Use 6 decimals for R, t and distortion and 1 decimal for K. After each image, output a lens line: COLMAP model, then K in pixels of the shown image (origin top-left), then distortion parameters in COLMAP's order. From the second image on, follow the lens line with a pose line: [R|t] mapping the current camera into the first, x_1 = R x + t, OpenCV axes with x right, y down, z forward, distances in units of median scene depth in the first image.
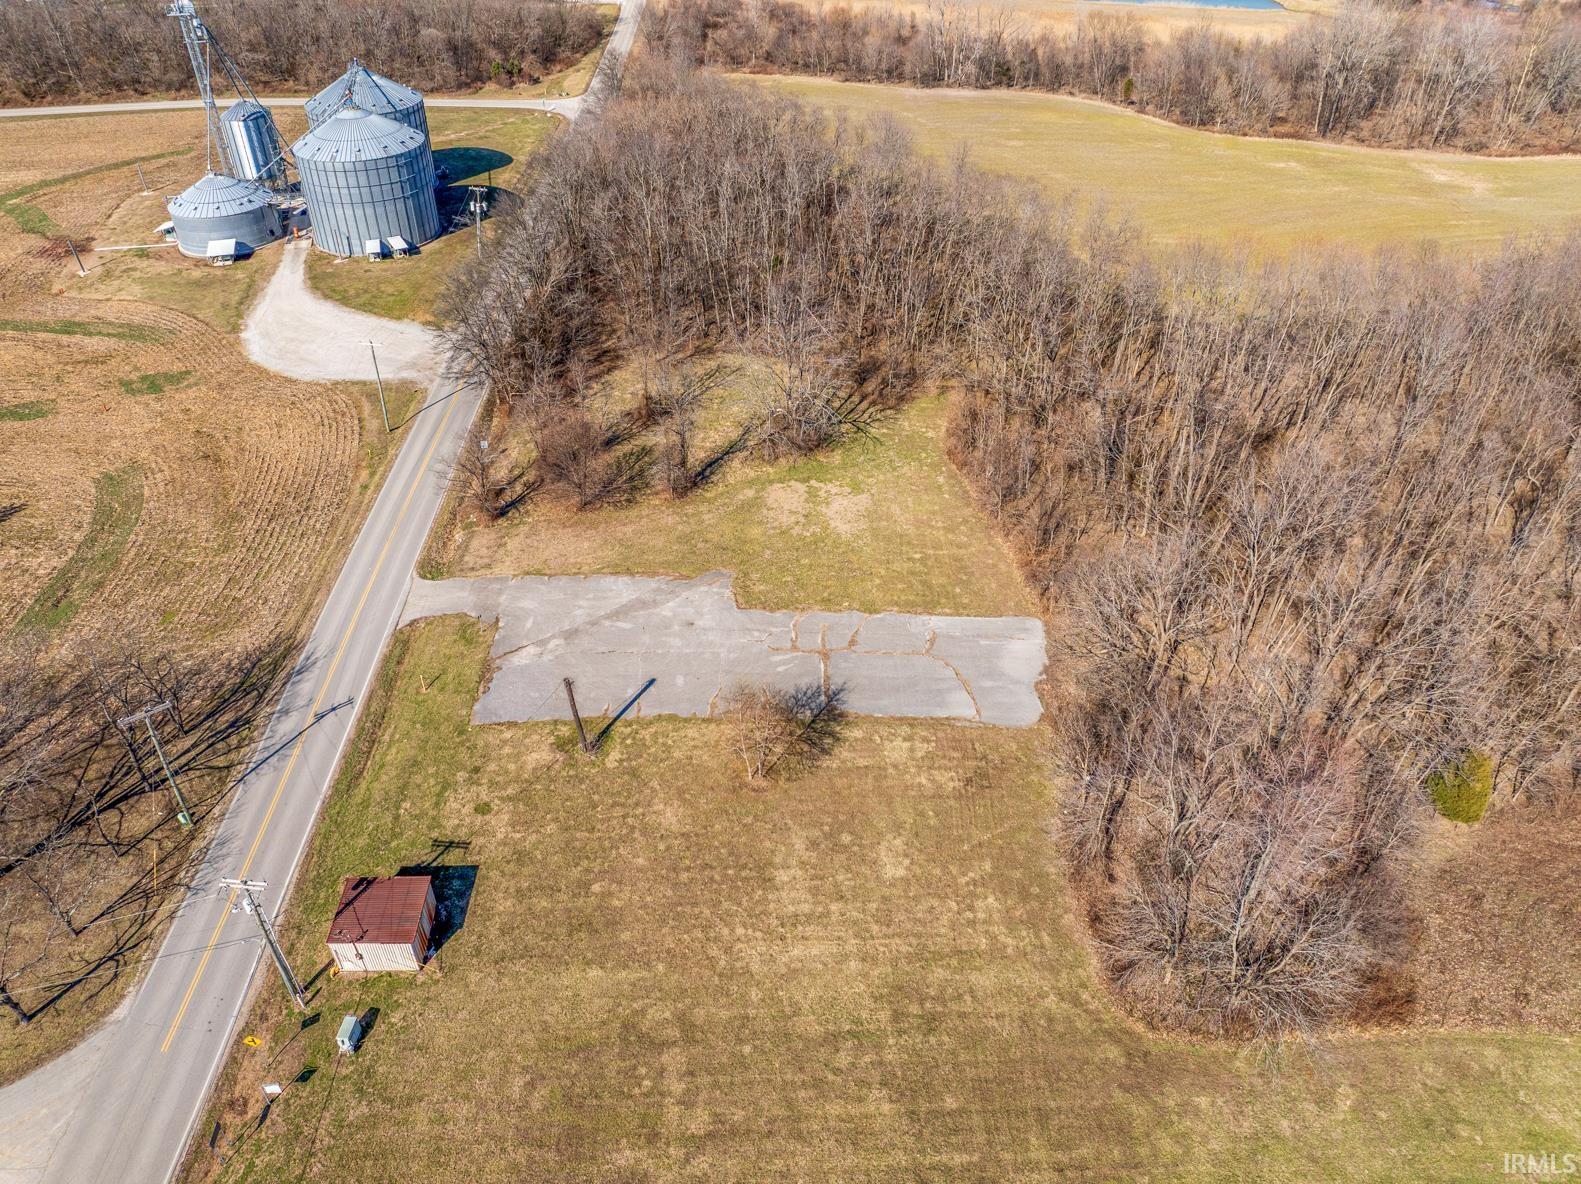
lens RADIAL K [[1116.6, 0, 785.7], [0, 1116.6, 587.3], [0, 0, 1]] dist [-0.053867, 0.023094]
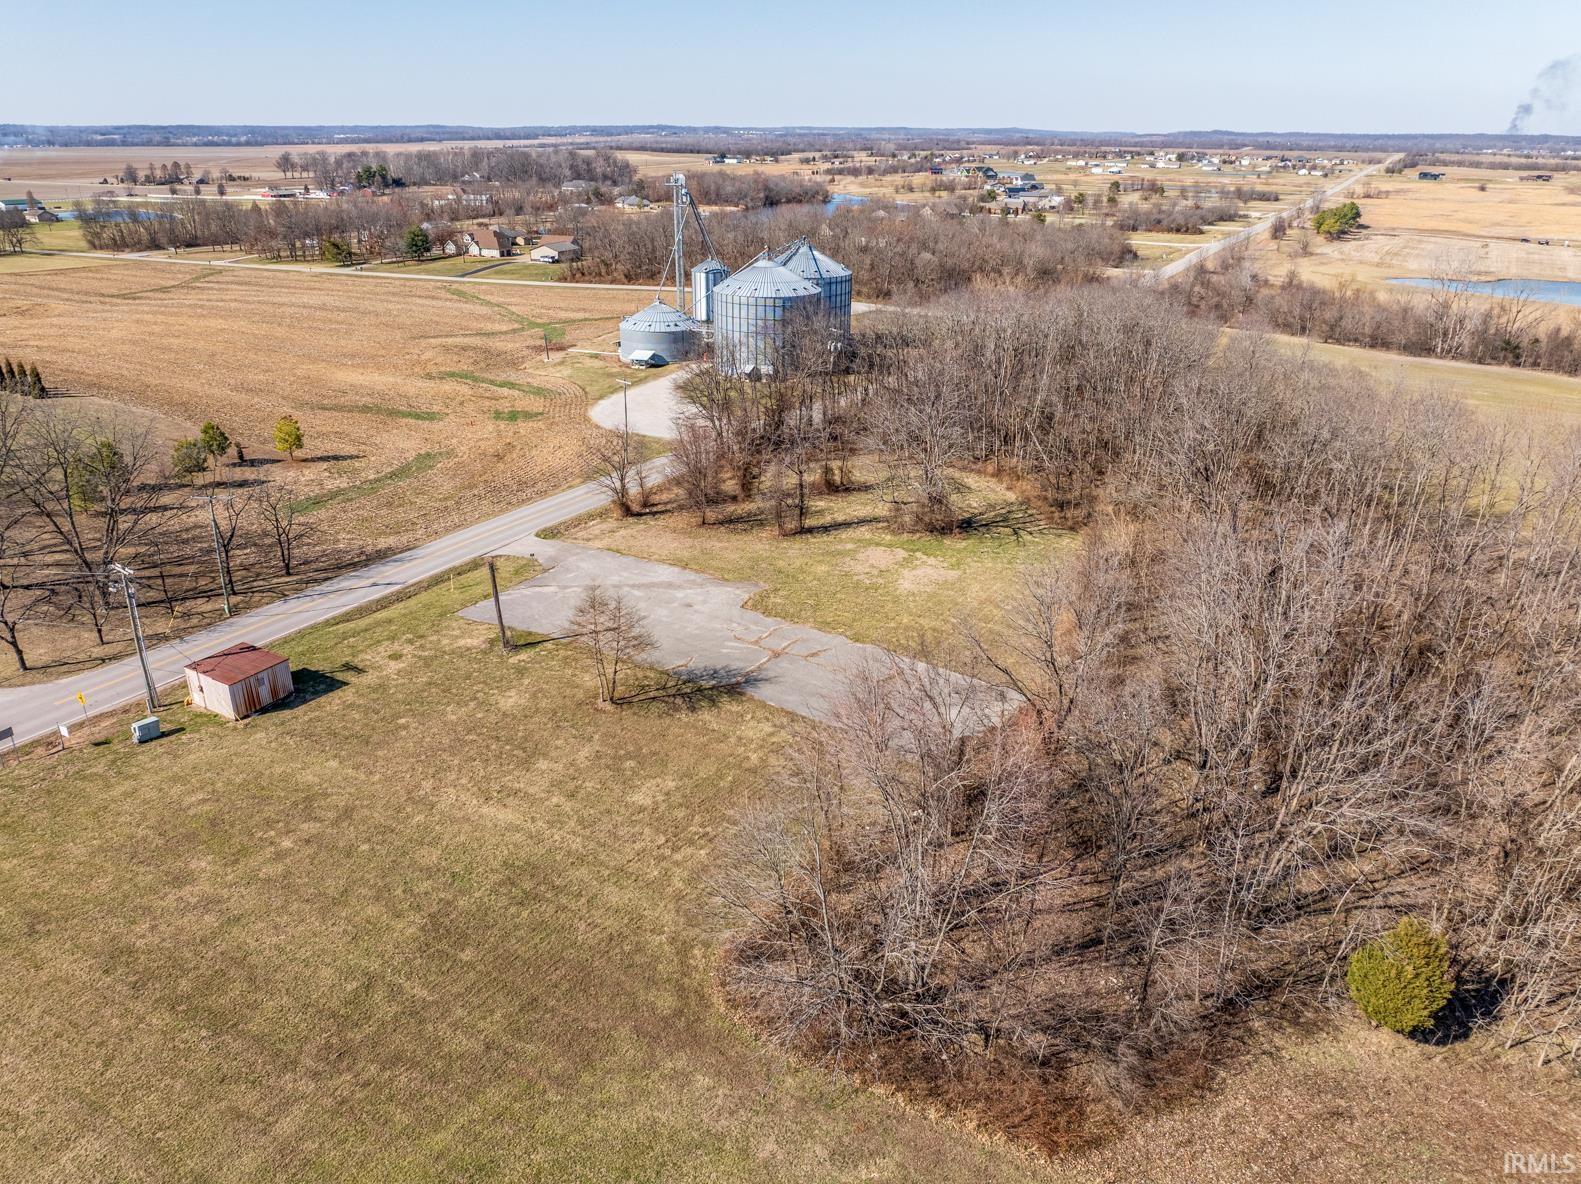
lens RADIAL K [[1116.6, 0, 785.7], [0, 1116.6, 587.3], [0, 0, 1]] dist [-0.053867, 0.023094]
pose [[0.852198, 0.204050, -0.481790, 0.517929], [-0.321358, 0.930796, -0.174208, 0.180501], [0.412901, 0.303287, 0.858796, 0.165772]]
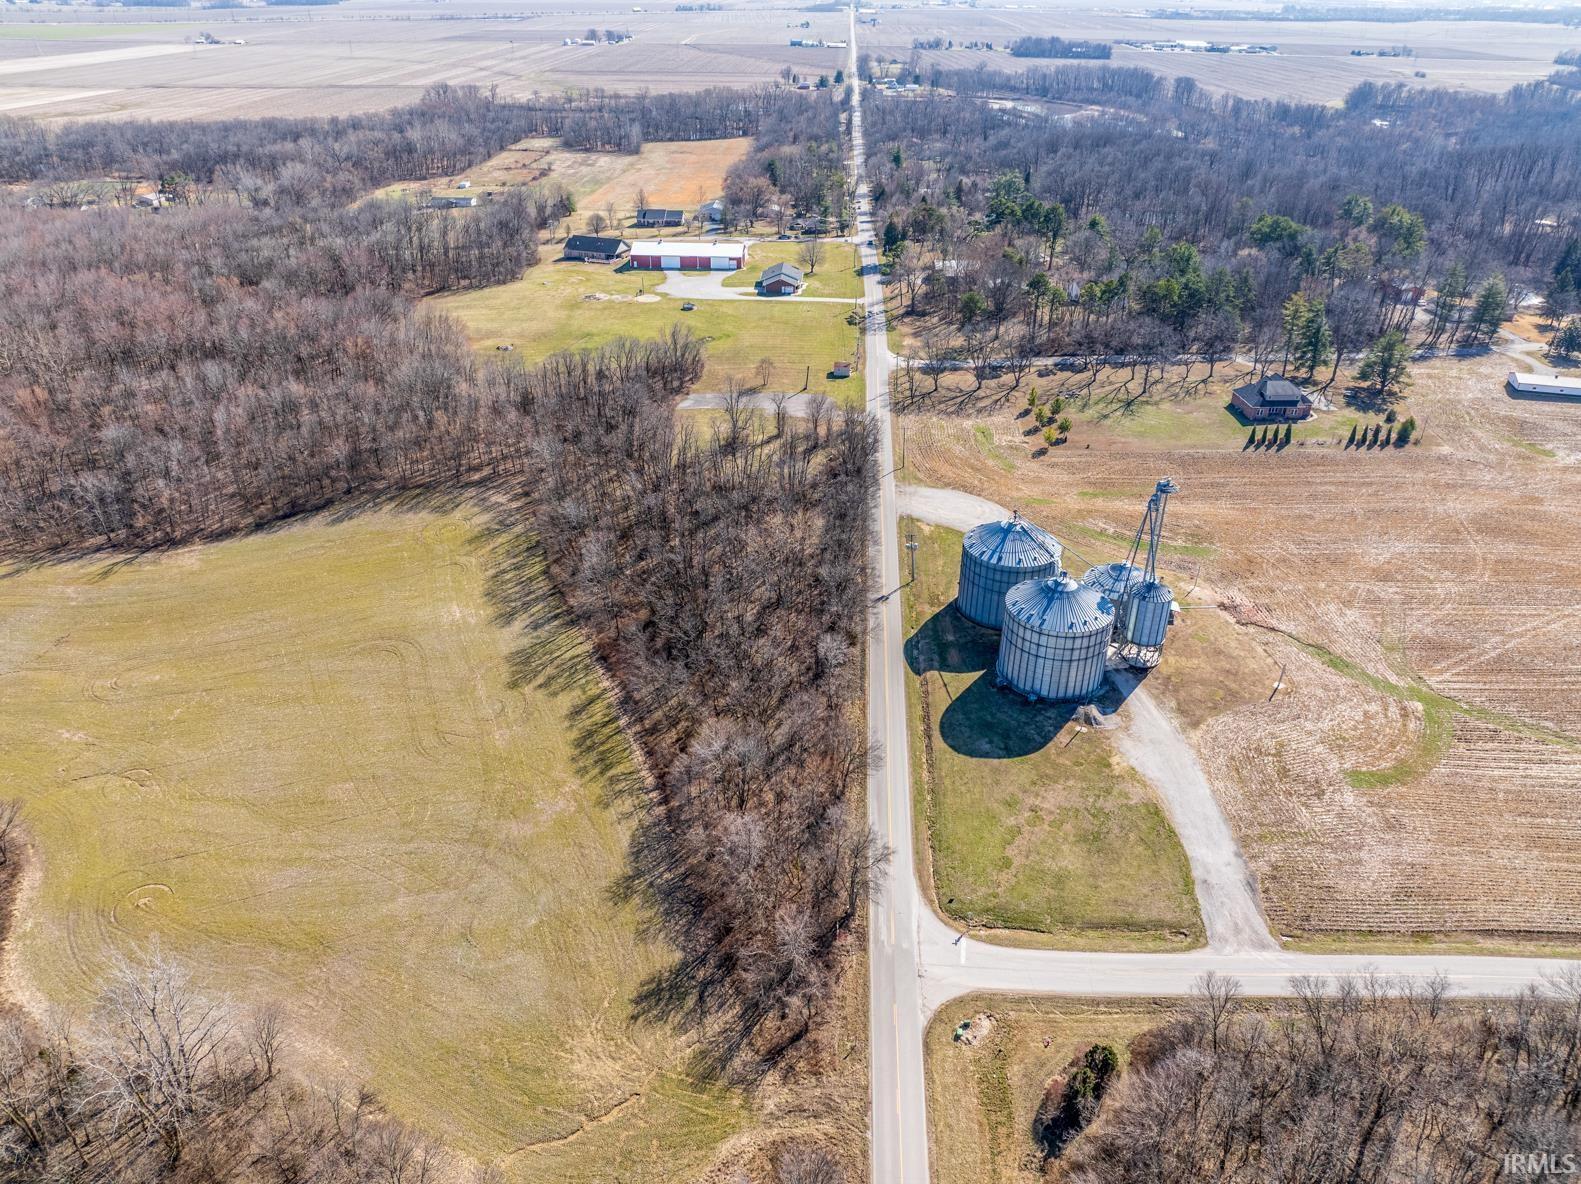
lens RADIAL K [[1077.9, 0, 790.5], [0, 1077.9, 592.0], [0, 0, 1]] dist [-0.049914, 0.001752]
pose [[-0.995820, -0.054459, 0.073332, -0.433301], [0.046438, 0.389487, 0.919861, -3.040765], [-0.078656, 0.919421, -0.385330, 3.041983]]
